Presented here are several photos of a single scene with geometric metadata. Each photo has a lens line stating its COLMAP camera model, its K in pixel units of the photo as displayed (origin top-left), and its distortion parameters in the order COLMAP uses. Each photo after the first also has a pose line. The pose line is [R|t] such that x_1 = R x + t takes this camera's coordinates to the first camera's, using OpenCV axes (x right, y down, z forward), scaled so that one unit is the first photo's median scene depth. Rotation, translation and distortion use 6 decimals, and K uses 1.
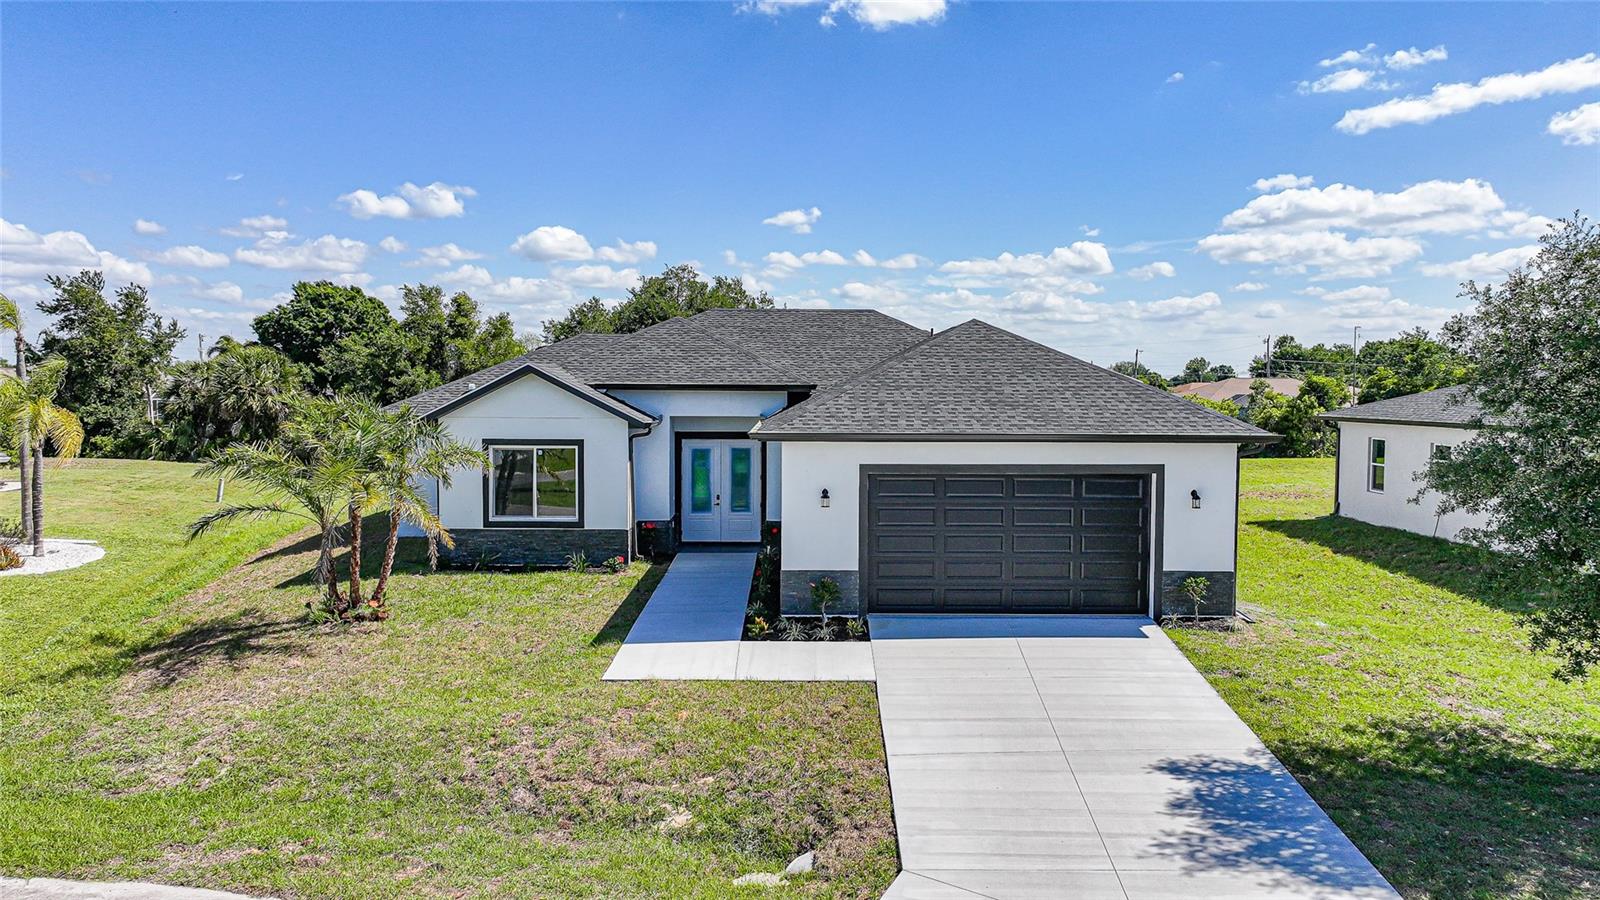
lens RADIAL K [[1118.6, 0, 805.8], [0, 1118.6, 433.8], [0, 0, 1]] dist [0.001801, 0.010942]
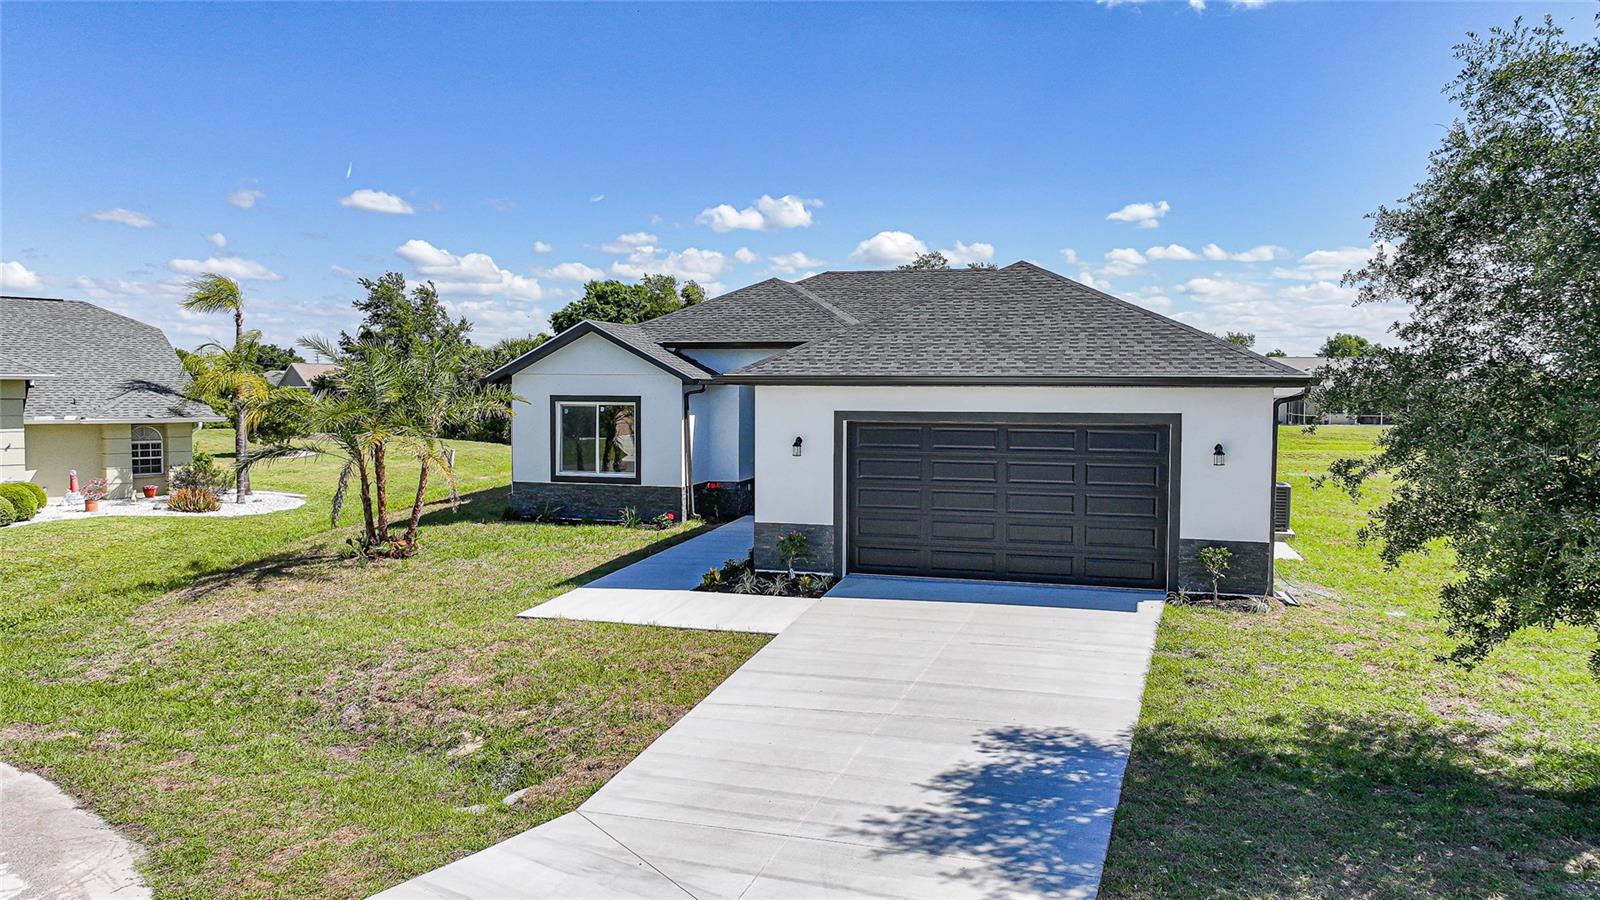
lens RADIAL K [[1118.6, 0, 800.8], [0, 1118.6, 418.5], [0, 0, 1]] dist [0.001801, 0.010942]
pose [[0.957211, 0.006680, -0.289314, 0.288950], [-0.010969, 0.999853, -0.013205, 0.045902], [0.289183, 0.015813, 0.957143, 0.100645]]
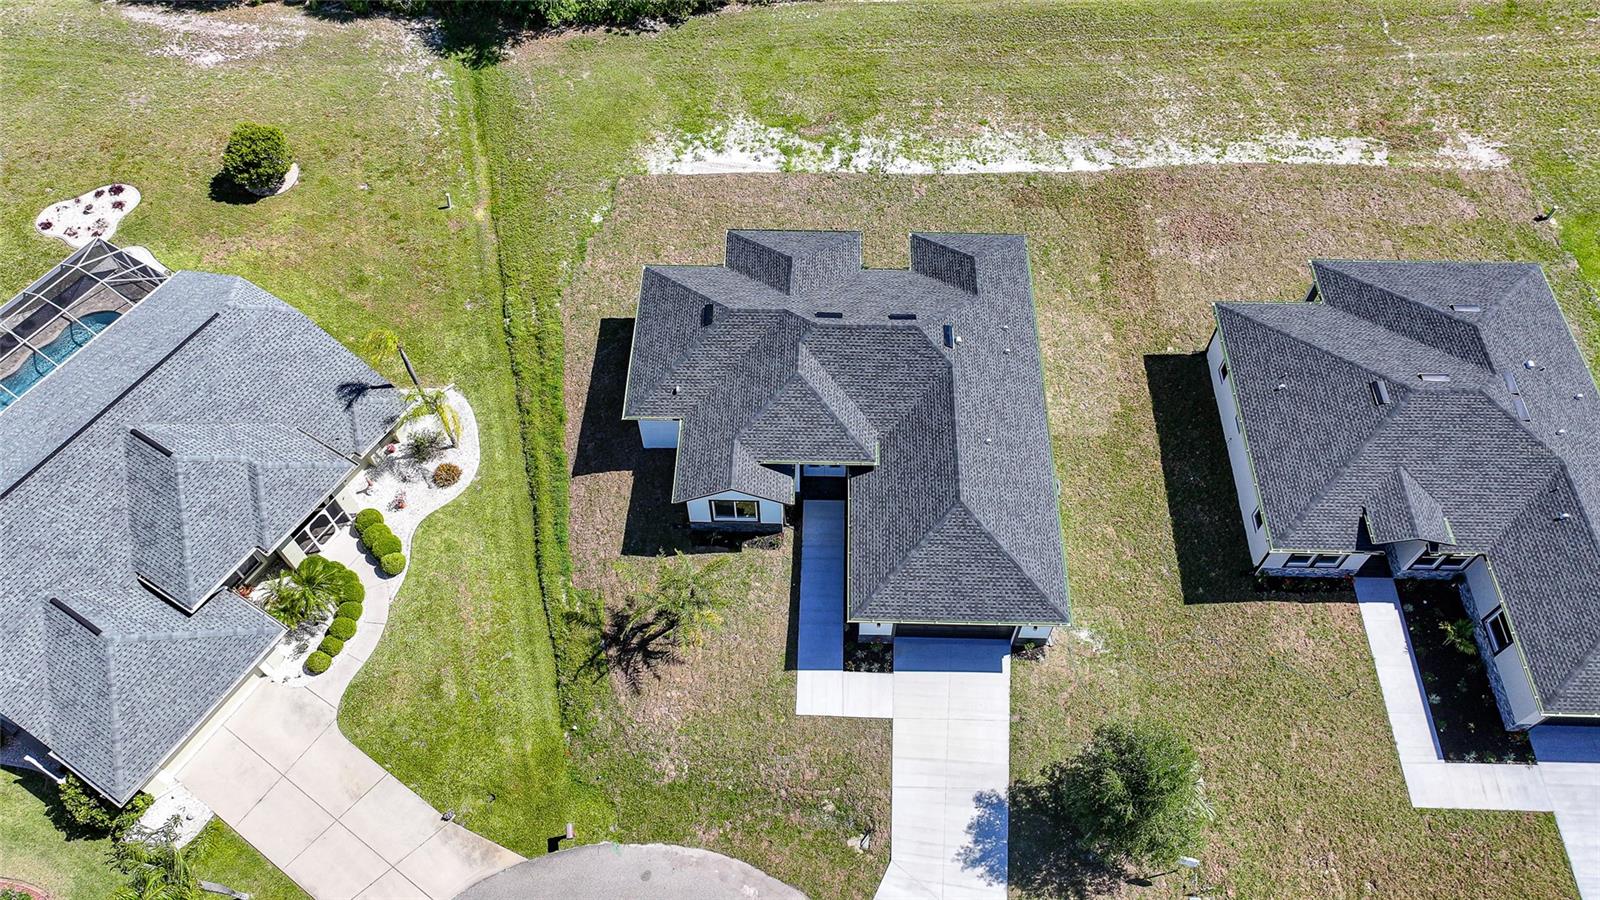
lens RADIAL K [[1118.6, 0, 808.9], [0, 1118.6, 436.3], [0, 0, 1]] dist [0.001801, 0.010942]
pose [[0.999417, 0.027268, -0.020527, -0.092684], [0.000544, 0.588620, 0.808410, -2.079180], [0.034126, -0.807950, 0.588262, -0.080297]]
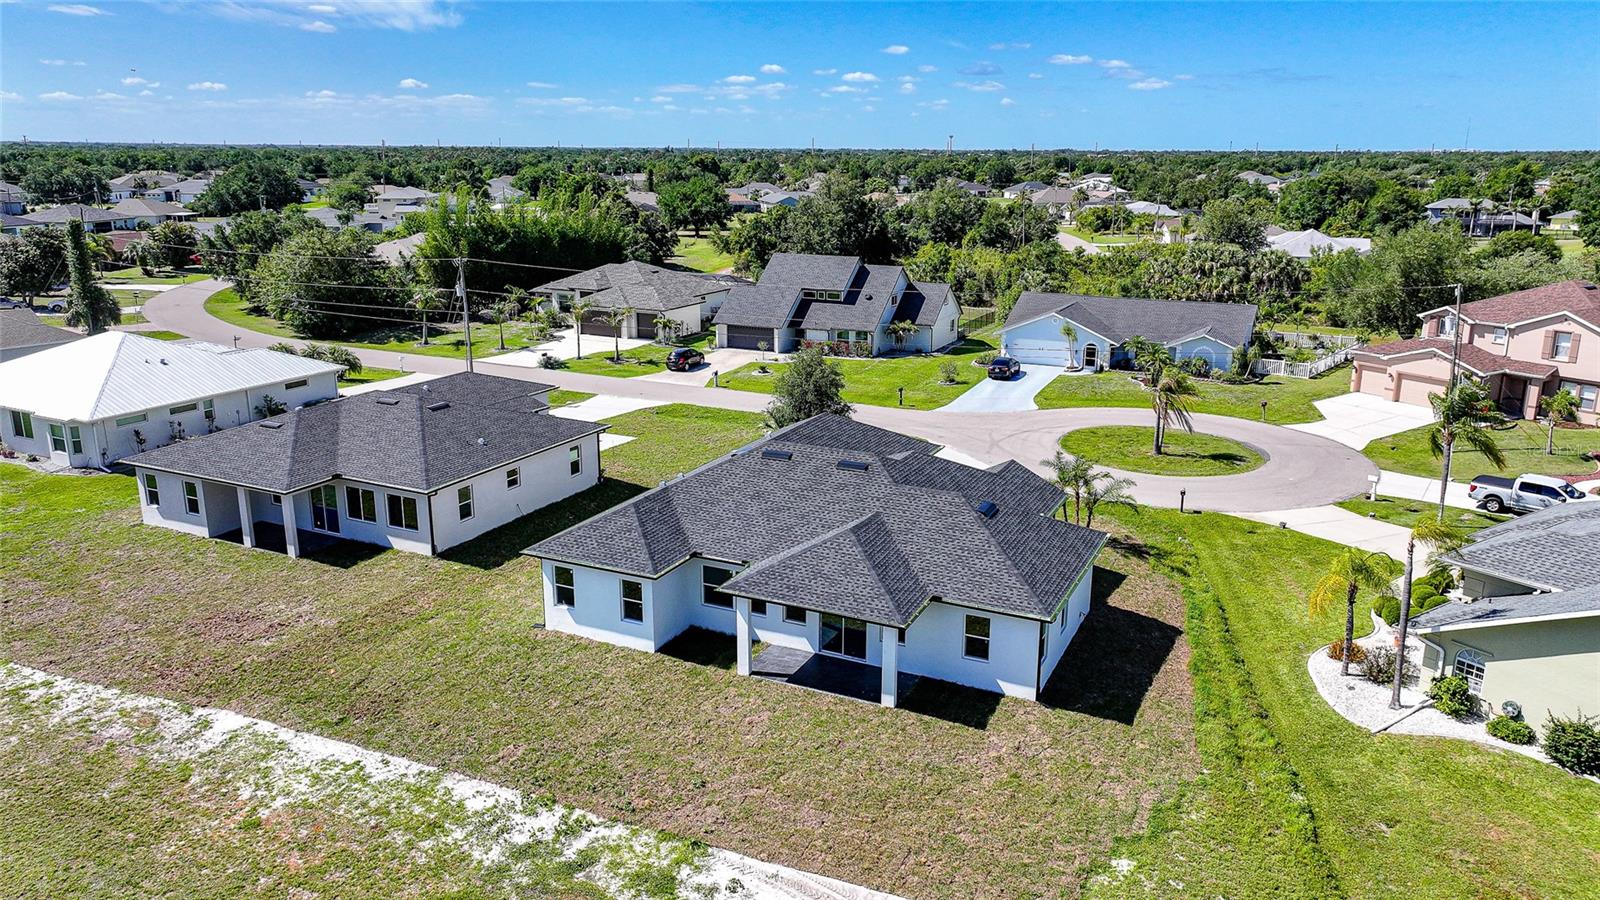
lens RADIAL K [[1118.6, 0, 808.0], [0, 1118.6, 449.0], [0, 0, 1]] dist [0.001801, 0.010942]
pose [[-0.893677, -0.123105, 0.431493, -0.973943], [0.012898, 0.954184, 0.298941, -0.852541], [-0.448525, 0.272722, -0.851145, 3.559526]]
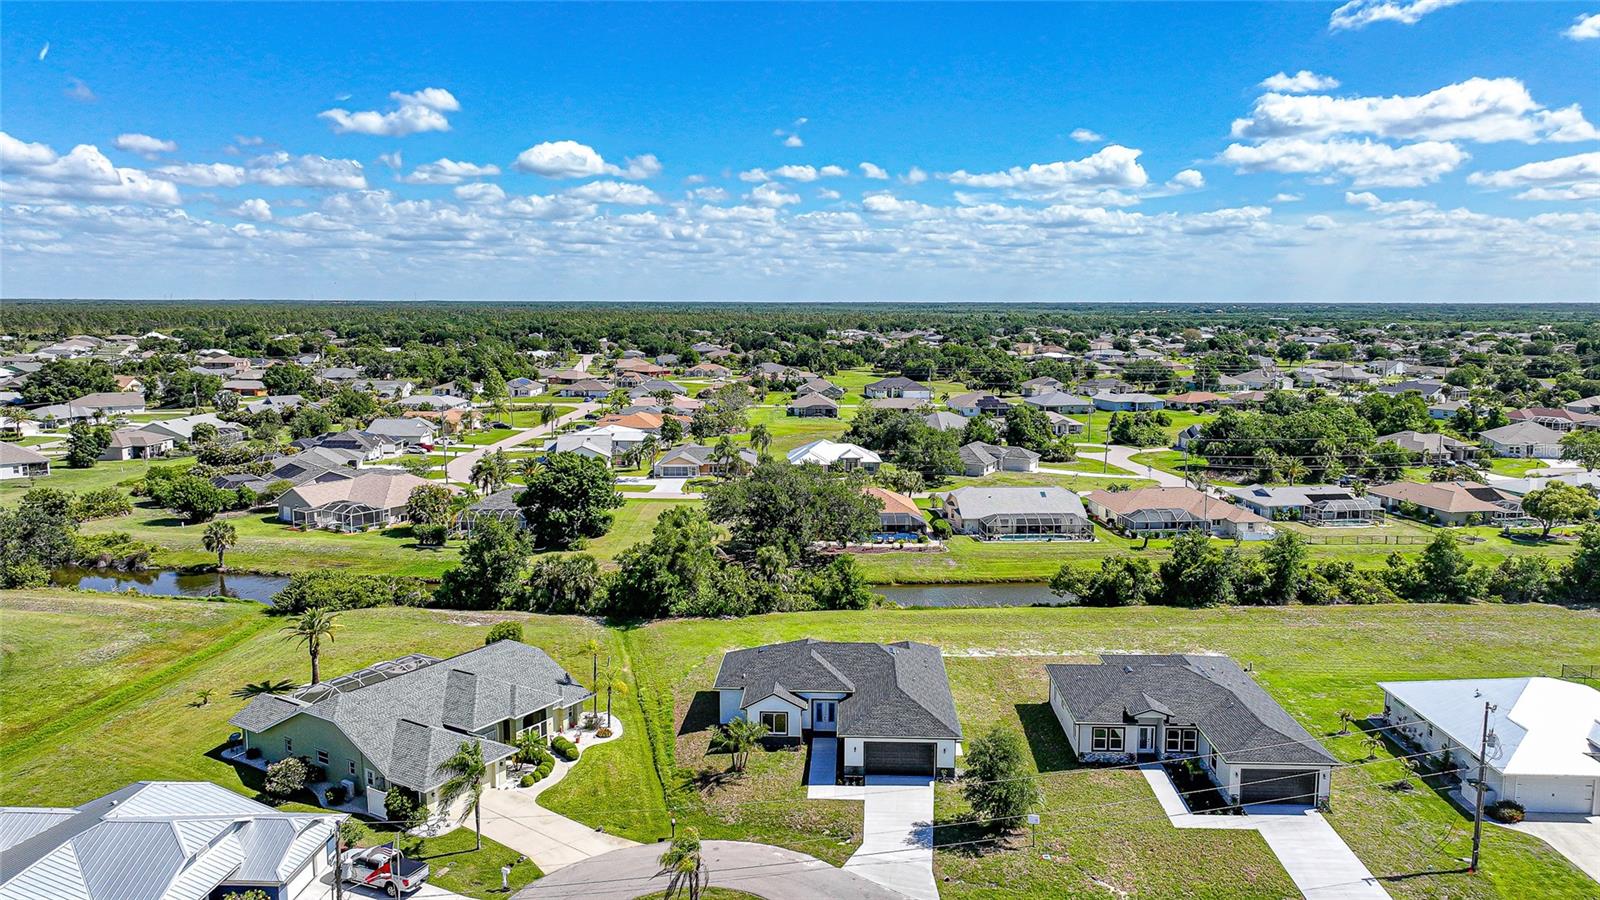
lens RADIAL K [[1118.6, 0, 810.8], [0, 1118.6, 464.7], [0, 0, 1]] dist [0.001801, 0.010942]
pose [[0.998798, 0.005650, -0.048698, 0.048797], [-0.000604, 0.994679, 0.103024, -1.417018], [0.049021, -0.102871, 0.993486, -3.017432]]
